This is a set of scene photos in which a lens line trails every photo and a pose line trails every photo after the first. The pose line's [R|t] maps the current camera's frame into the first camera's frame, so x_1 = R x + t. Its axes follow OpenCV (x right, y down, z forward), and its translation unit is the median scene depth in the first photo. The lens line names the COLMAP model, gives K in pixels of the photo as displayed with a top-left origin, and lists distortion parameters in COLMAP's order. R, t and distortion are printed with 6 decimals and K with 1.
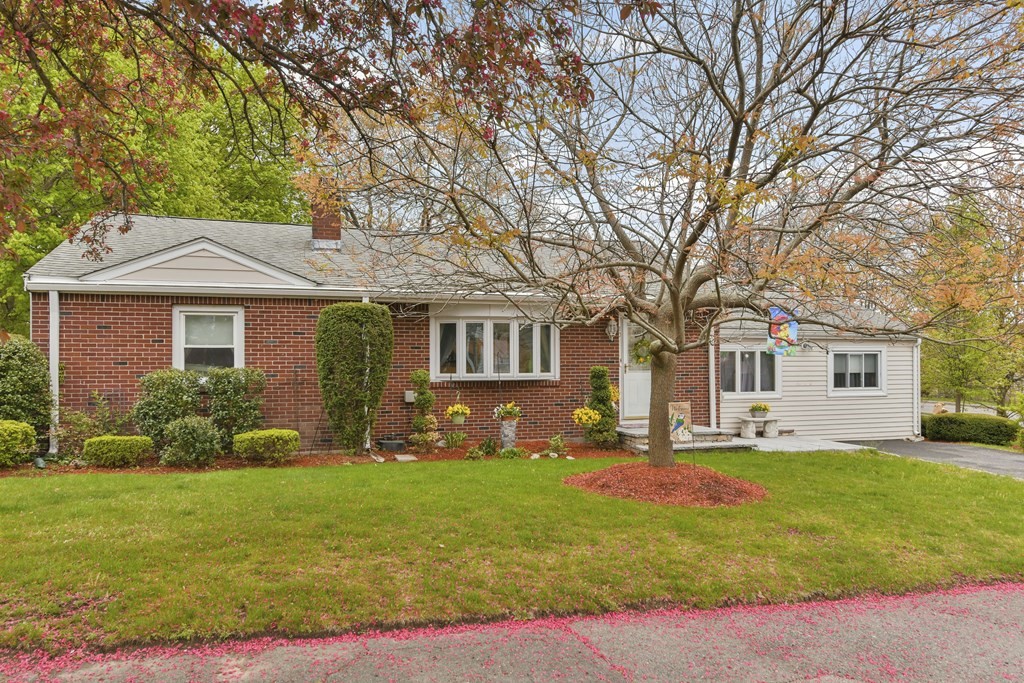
lens RADIAL K [[686.2, 0, 510.7], [0, 686.2, 367.8], [0, 0, 1]] dist [0.002375, 0.000444]
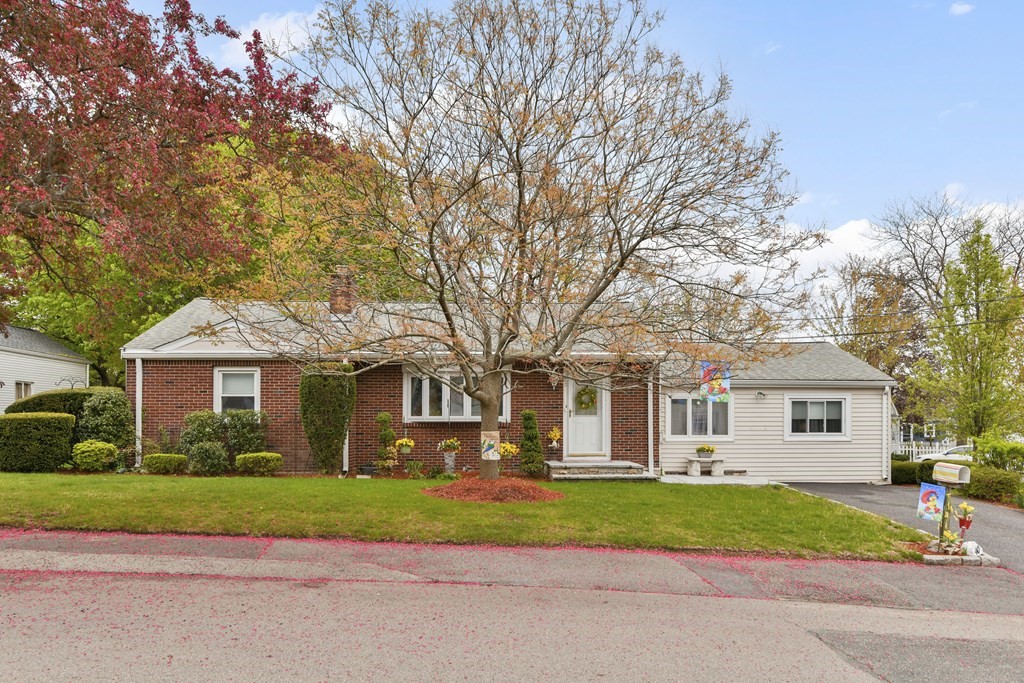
lens RADIAL K [[707.2, 0, 509.5], [0, 707.2, 425.8], [0, 0, 1]] dist [0.004171, 0.000922]
pose [[0.967614, 0.005006, -0.252386, 0.392999], [-0.004560, 0.999987, 0.002352, 0.021455], [0.252395, -0.001125, 0.967624, -0.223833]]
